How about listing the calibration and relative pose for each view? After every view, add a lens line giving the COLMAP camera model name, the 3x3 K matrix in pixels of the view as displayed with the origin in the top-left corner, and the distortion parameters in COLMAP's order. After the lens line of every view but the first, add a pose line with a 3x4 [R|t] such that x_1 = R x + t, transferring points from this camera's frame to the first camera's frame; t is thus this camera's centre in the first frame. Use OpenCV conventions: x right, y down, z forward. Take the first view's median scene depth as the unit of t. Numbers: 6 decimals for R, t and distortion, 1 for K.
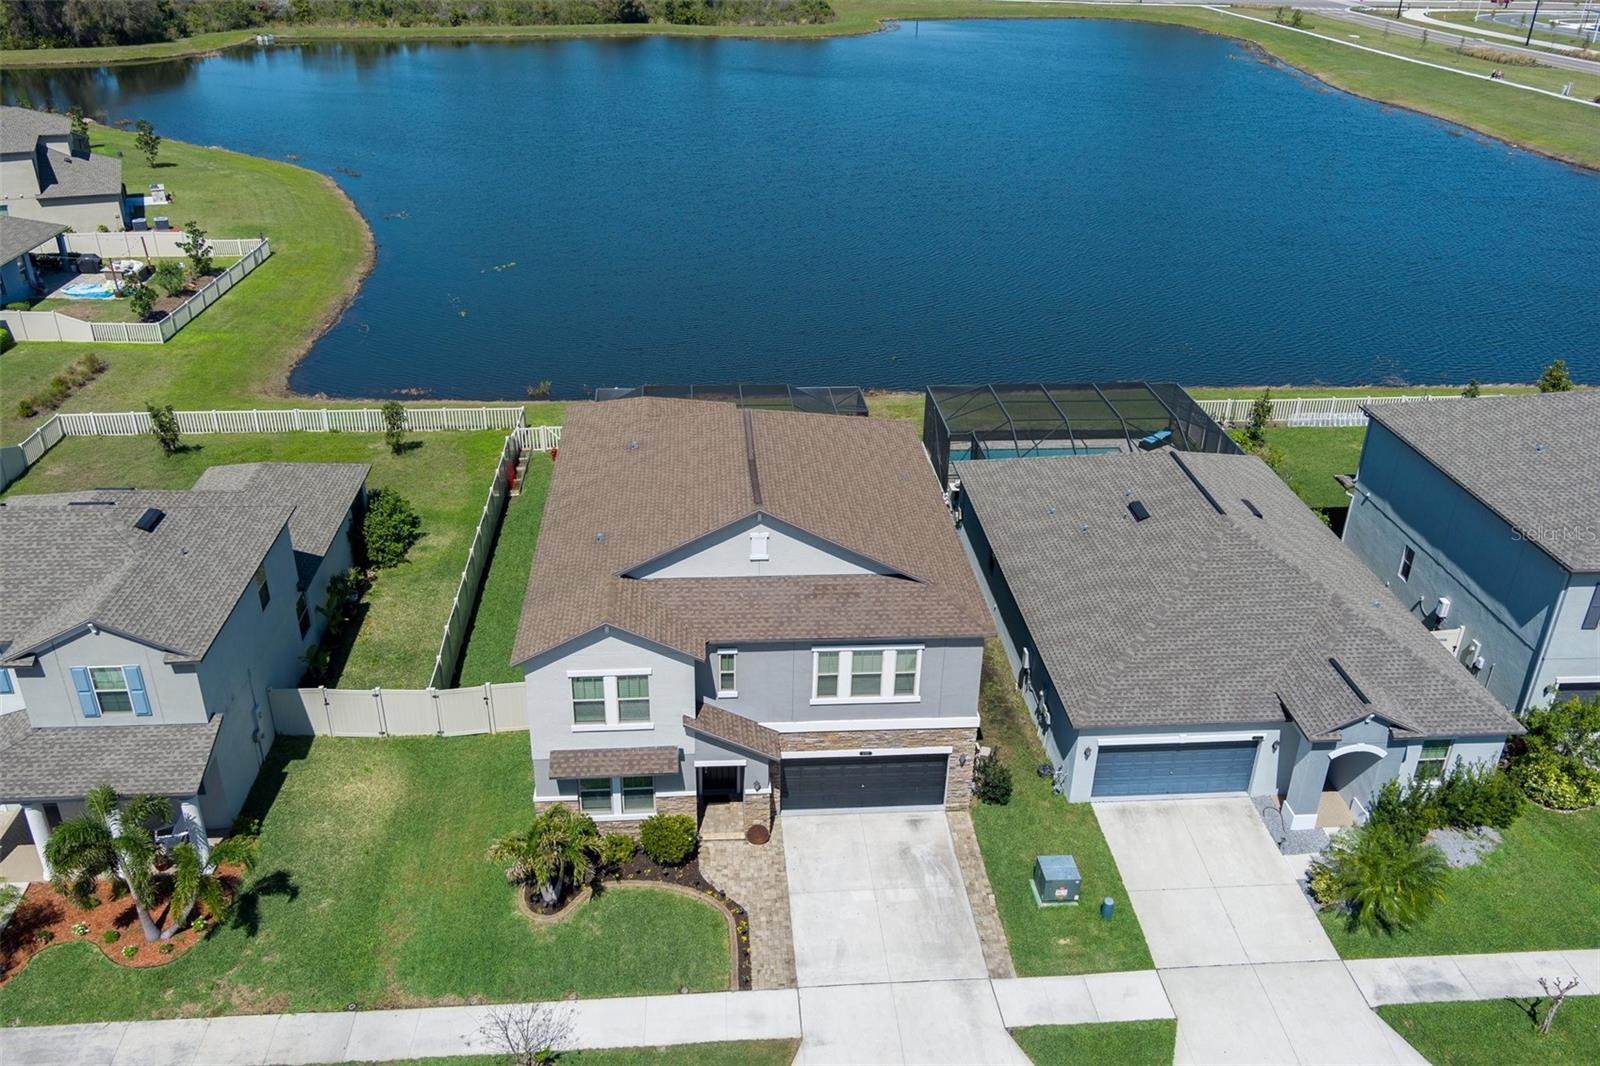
lens RADIAL K [[1280.9, 0, 803.6], [0, 1280.9, 535.2], [0, 0, 1]] dist [-0.000543, 0.010640]
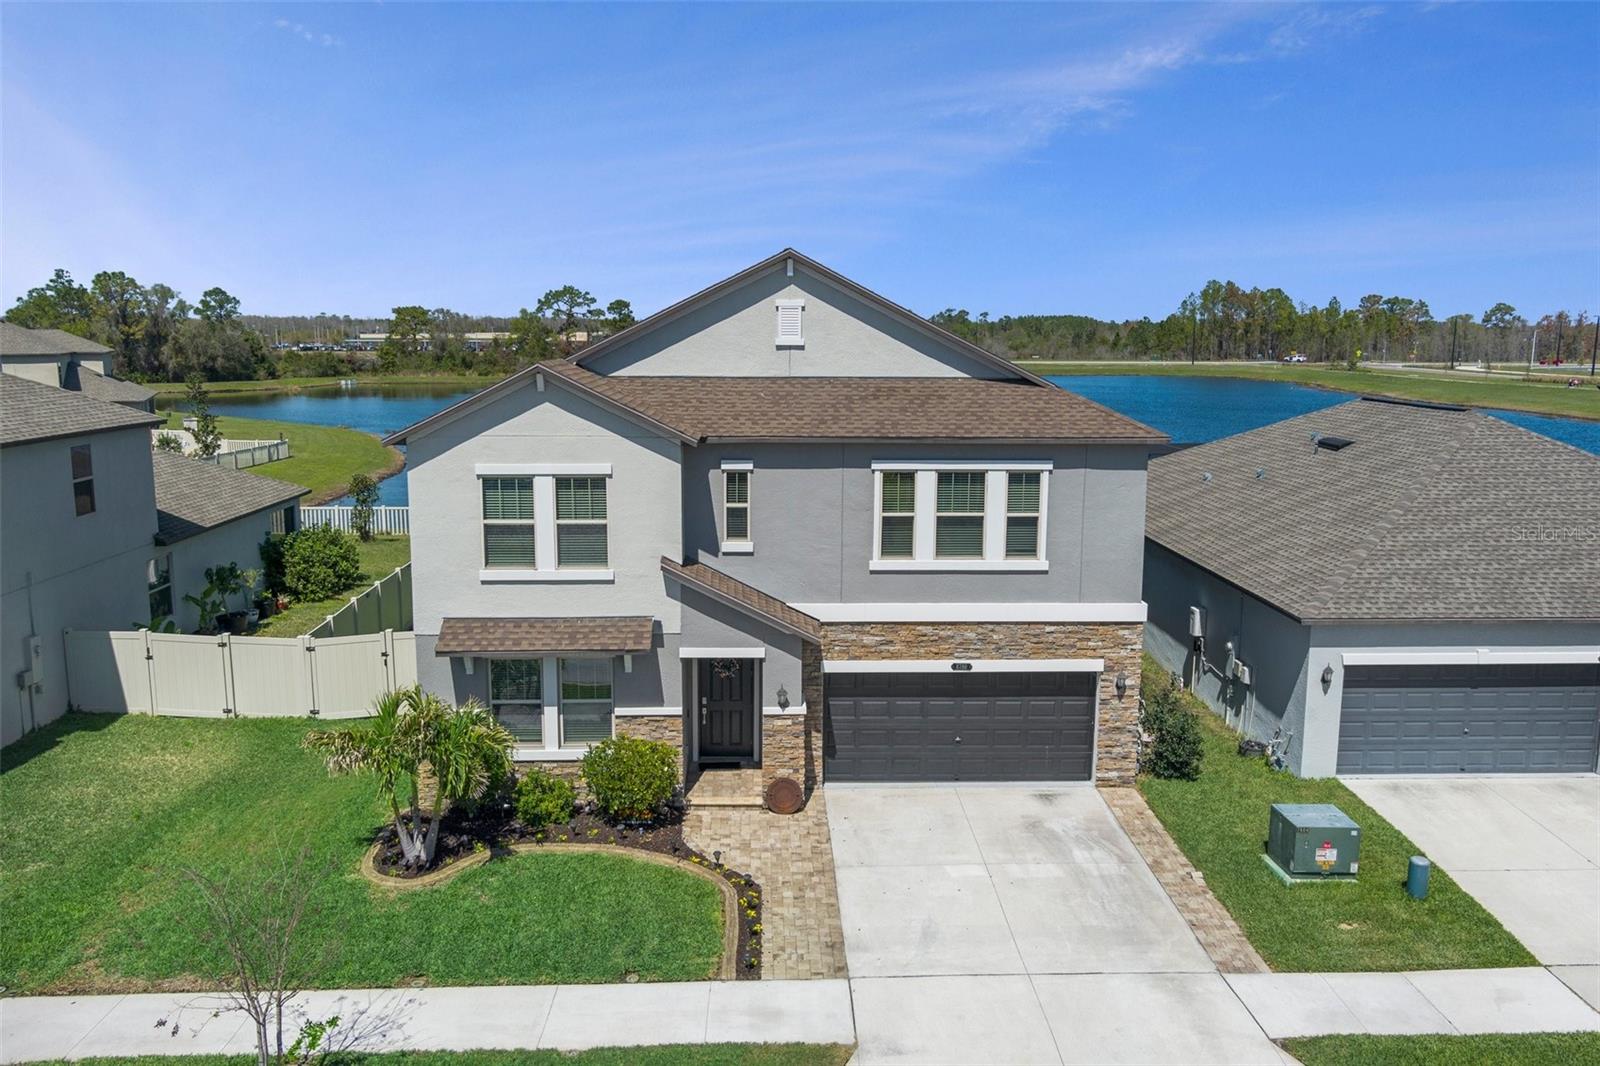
lens RADIAL K [[1280.9, 0, 803.6], [0, 1280.9, 535.2], [0, 0, 1]] dist [-0.000543, 0.010640]
pose [[0.998740, -0.007992, -0.049543, 0.003903], [-0.007722, 0.951005, -0.309079, 0.311562], [0.049586, 0.309072, 0.949745, 0.408173]]
